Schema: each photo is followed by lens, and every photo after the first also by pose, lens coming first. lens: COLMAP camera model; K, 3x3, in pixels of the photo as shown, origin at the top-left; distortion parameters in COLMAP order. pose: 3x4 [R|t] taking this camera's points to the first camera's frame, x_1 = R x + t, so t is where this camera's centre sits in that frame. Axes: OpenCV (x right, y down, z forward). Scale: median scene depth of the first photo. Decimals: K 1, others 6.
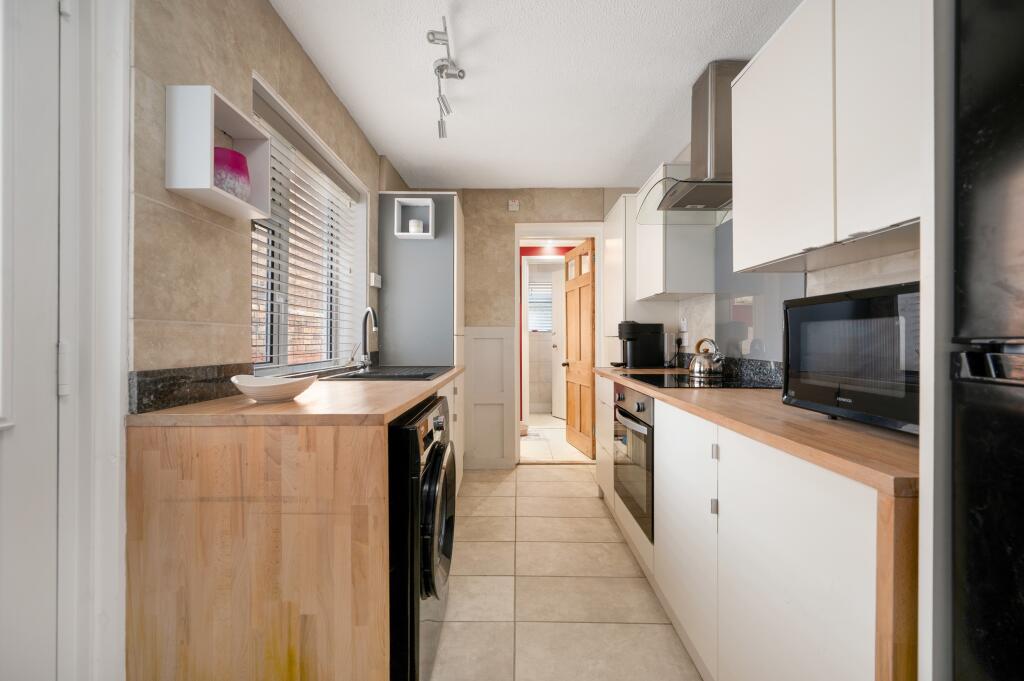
lens RADIAL K [[400.9, 0, 512.0], [0, 400.9, 340.5], [0, 0, 1]] dist [-0.002808, -0.000074]
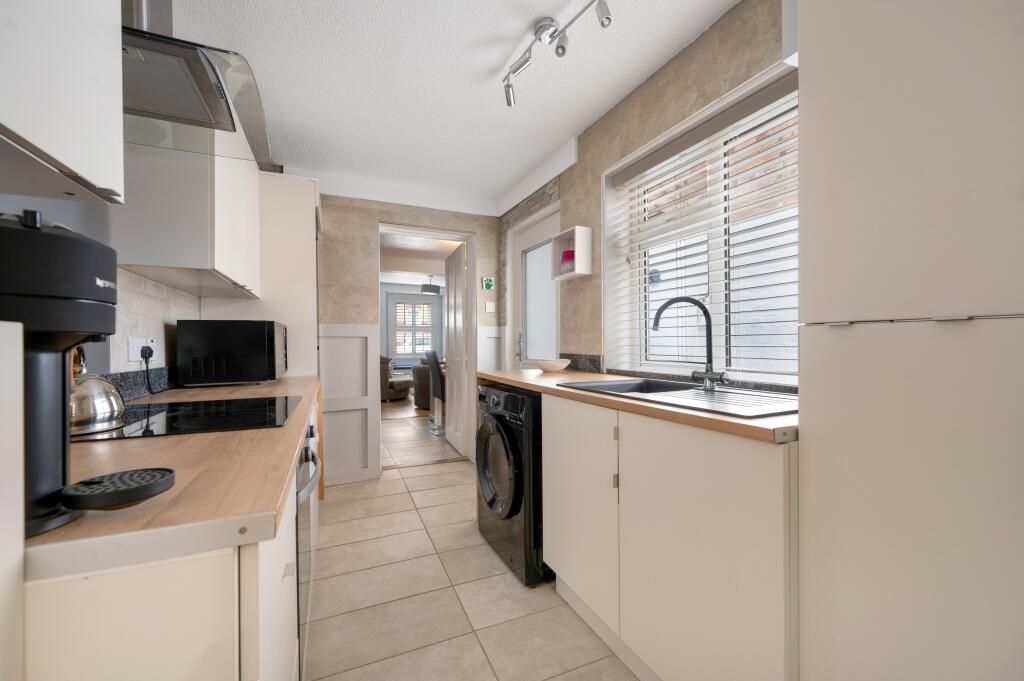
lens RADIAL K [[400.9, 0, 513.7], [0, 400.9, 343.0], [0, 0, 1]] dist [-0.002808, -0.000074]
pose [[-0.905168, 0.009287, -0.424952, 0.273974], [0.010691, 0.999942, -0.000919, 0.001844], [0.424919, -0.005375, -0.905216, 1.756360]]
